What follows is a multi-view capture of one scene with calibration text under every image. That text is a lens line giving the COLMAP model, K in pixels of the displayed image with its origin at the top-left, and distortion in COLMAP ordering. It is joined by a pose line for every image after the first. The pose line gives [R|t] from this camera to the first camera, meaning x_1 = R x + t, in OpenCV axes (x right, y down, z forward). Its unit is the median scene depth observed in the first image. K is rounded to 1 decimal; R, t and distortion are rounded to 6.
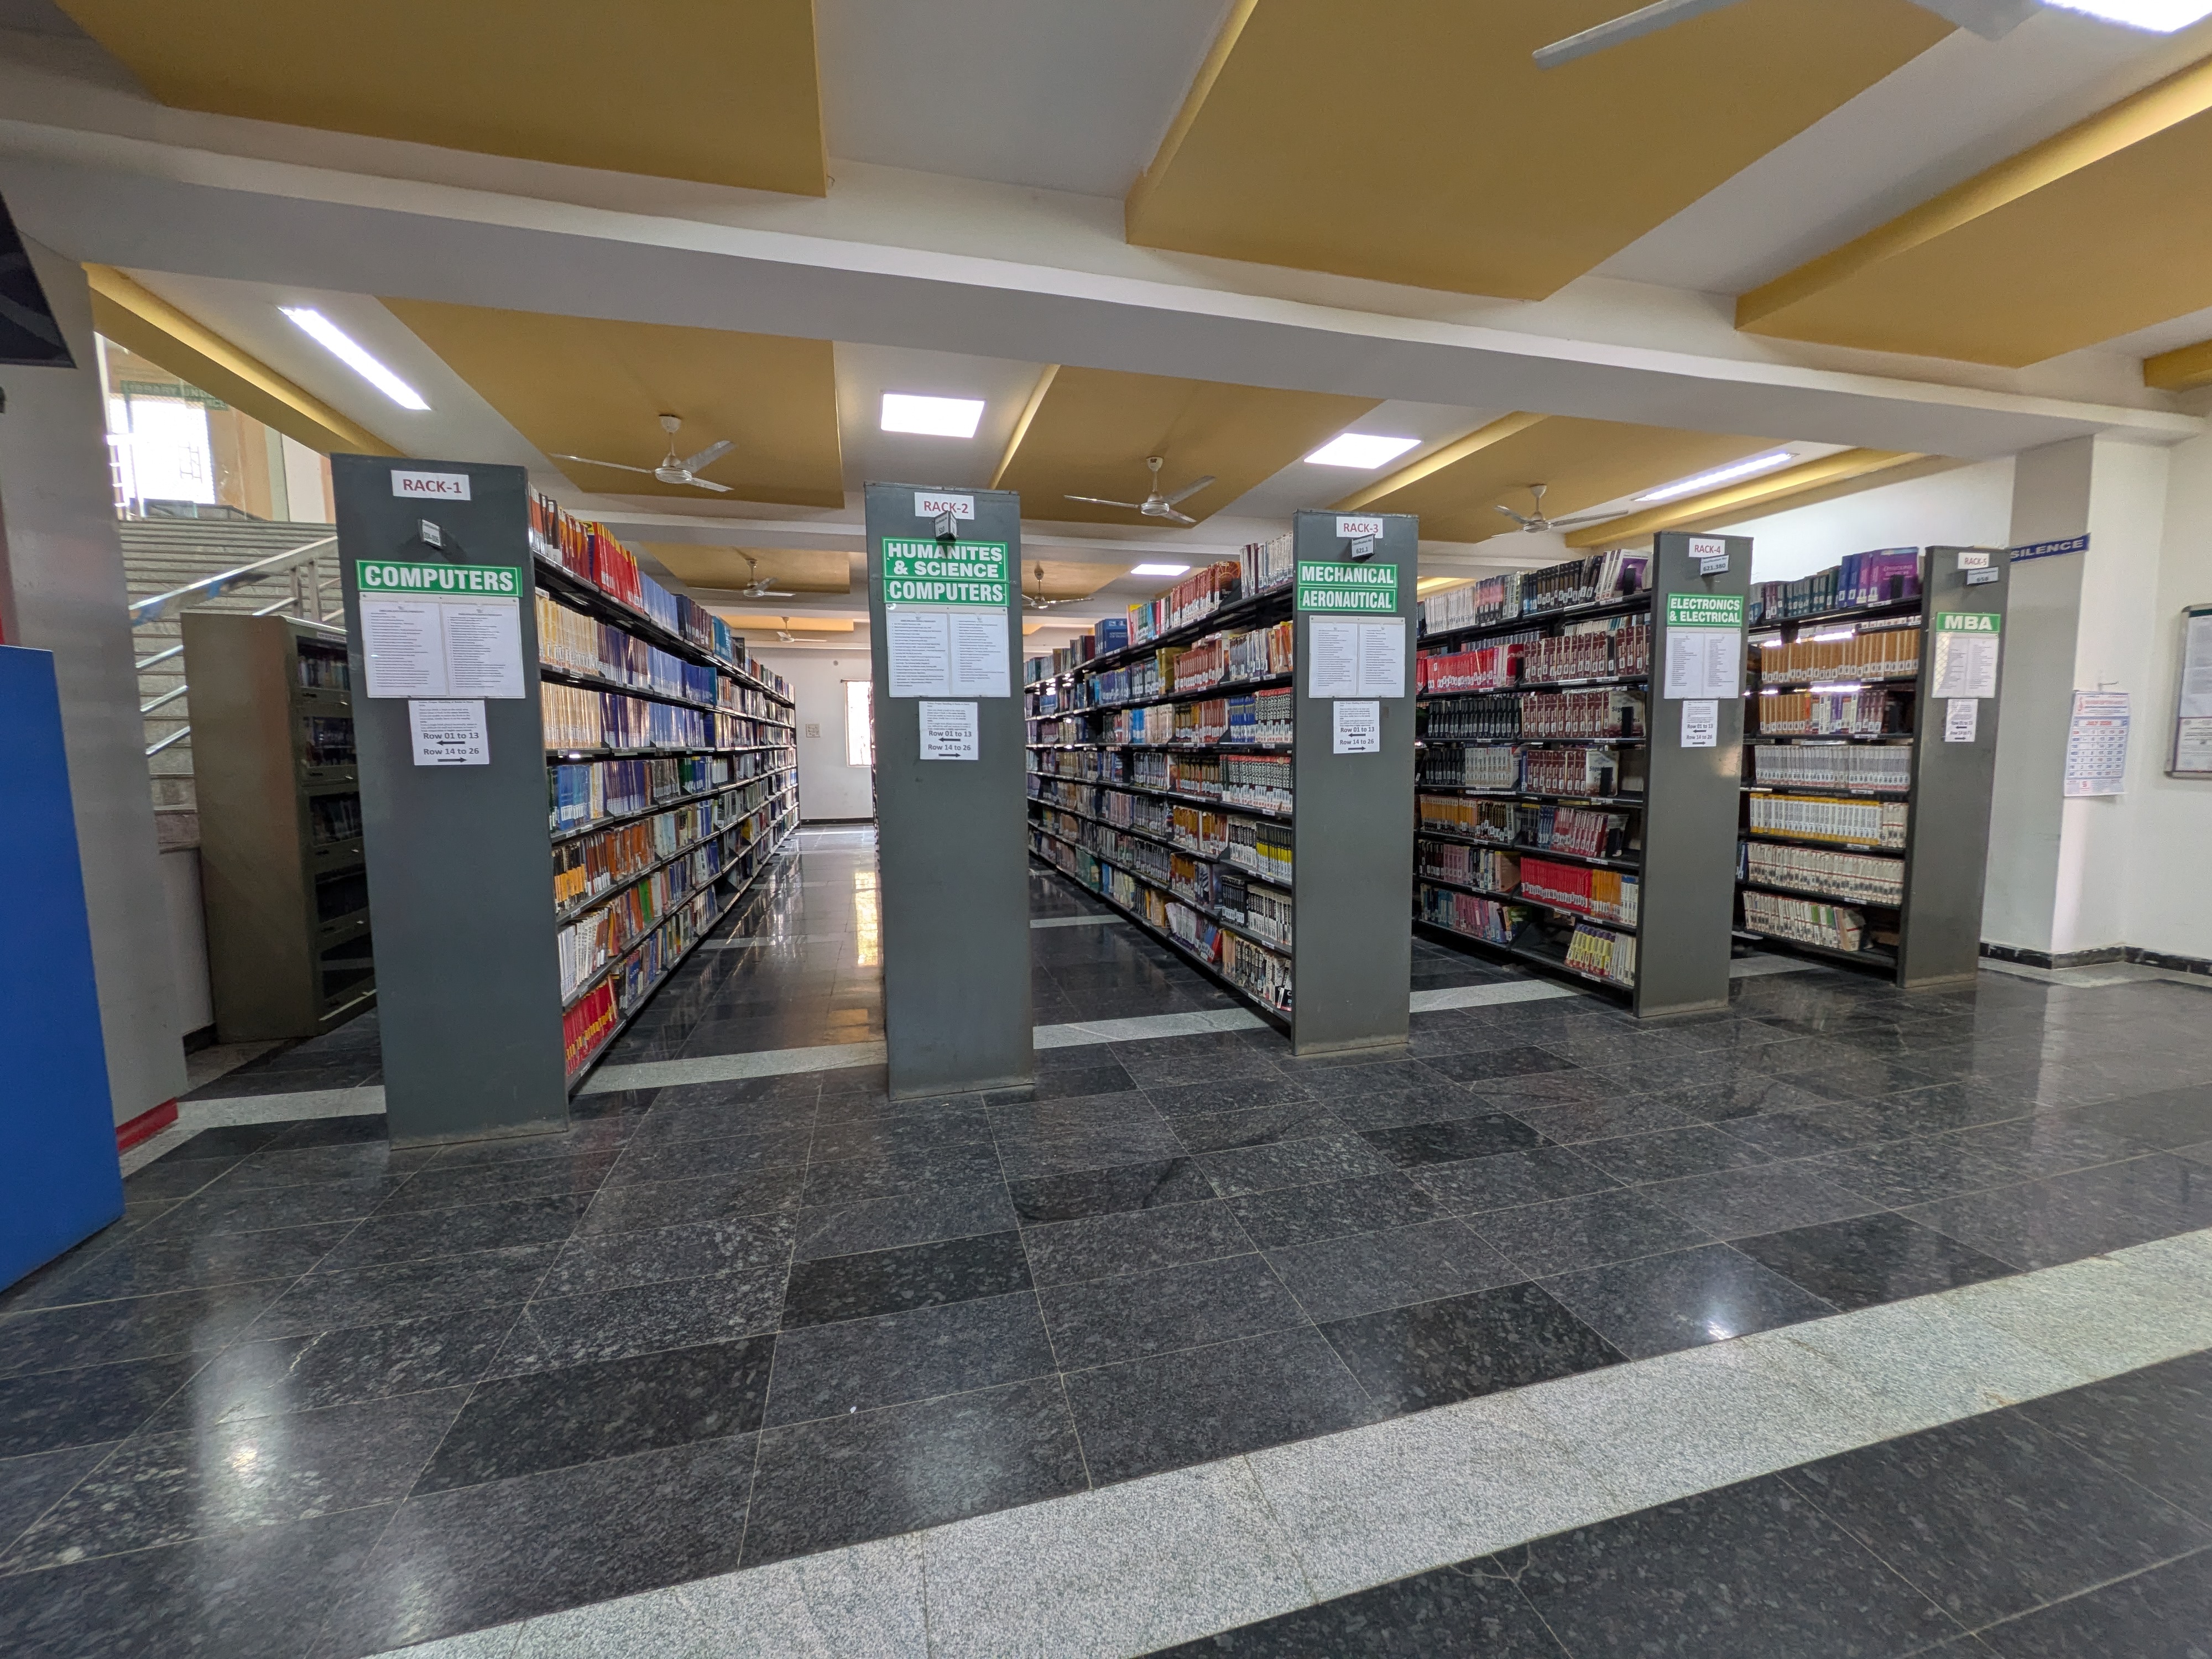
lens RADIAL K [[888.9, 0, 1101.5], [0, 888.9, 828.0], [0, 0, 1]] dist [0.000114, 0.002457]
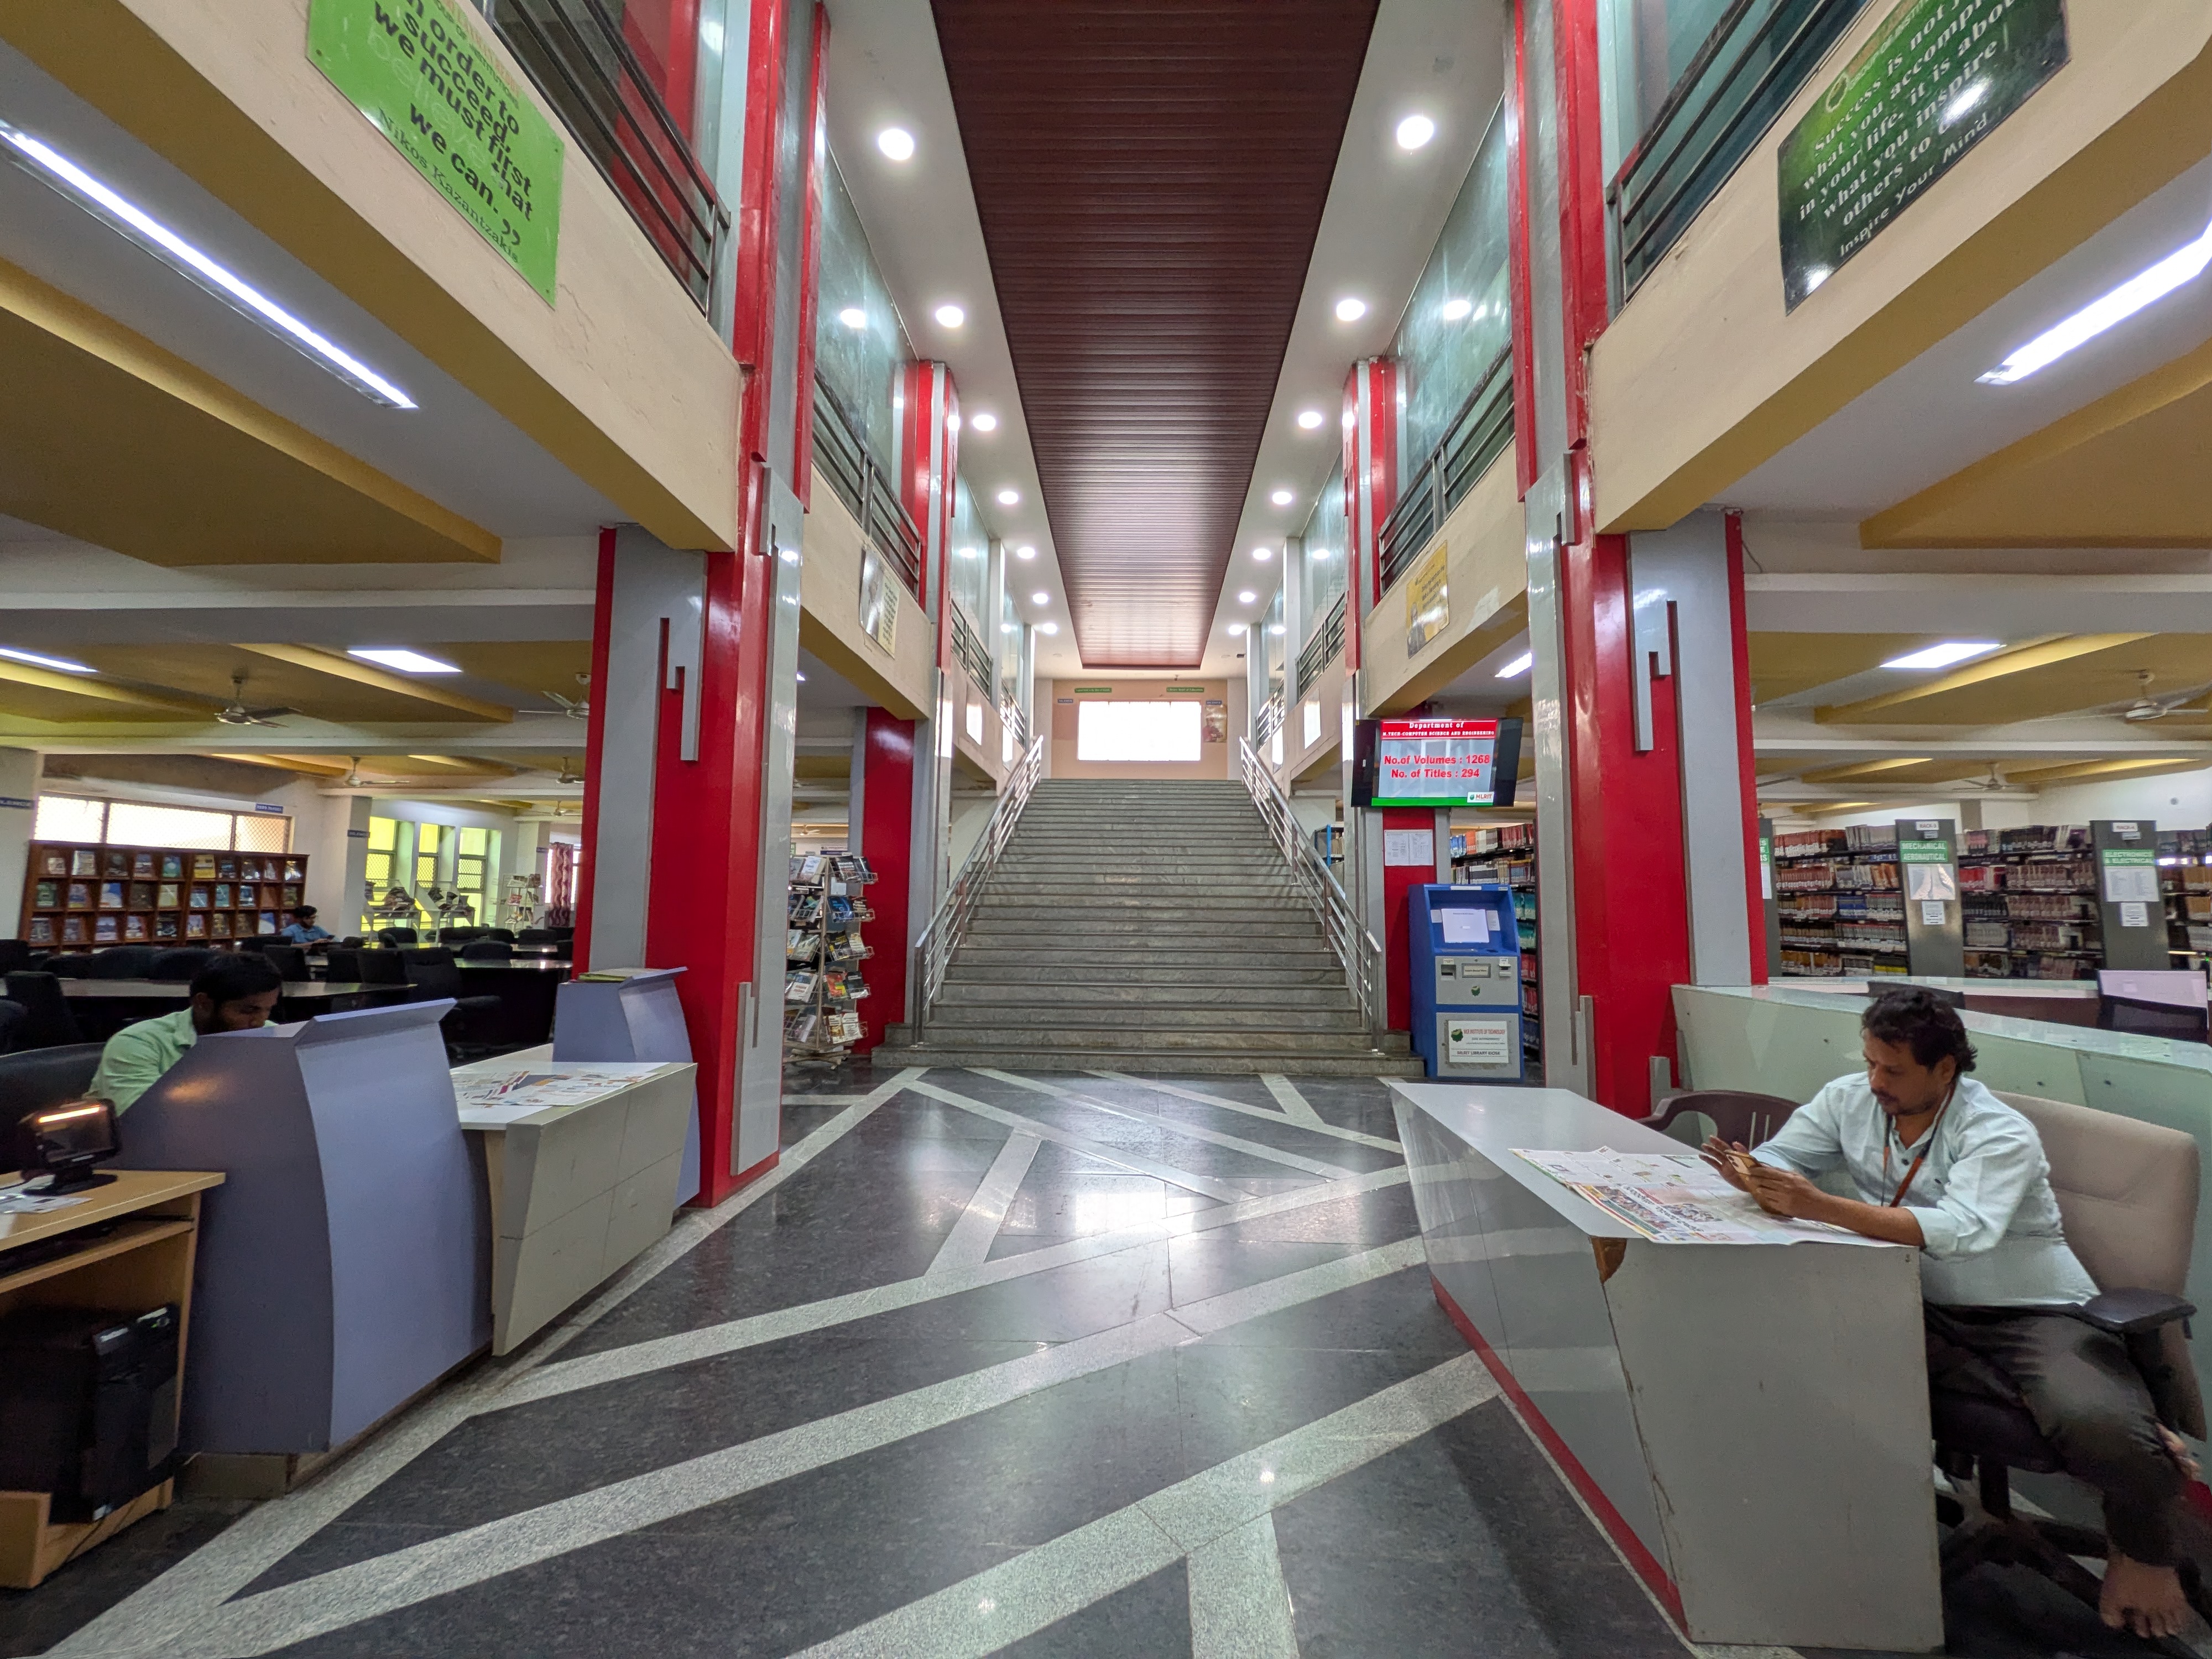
lens RADIAL K [[878.6, 0, 1106.0], [0, 878.6, 829.5], [0, 0, 1]] dist [0.000921, 0.000368]
pose [[0.959640, -0.001413, -0.281227, -0.880842], [-0.048521, 0.984160, -0.170512, 0.128239], [0.277014, 0.177275, 0.944371, -1.379125]]
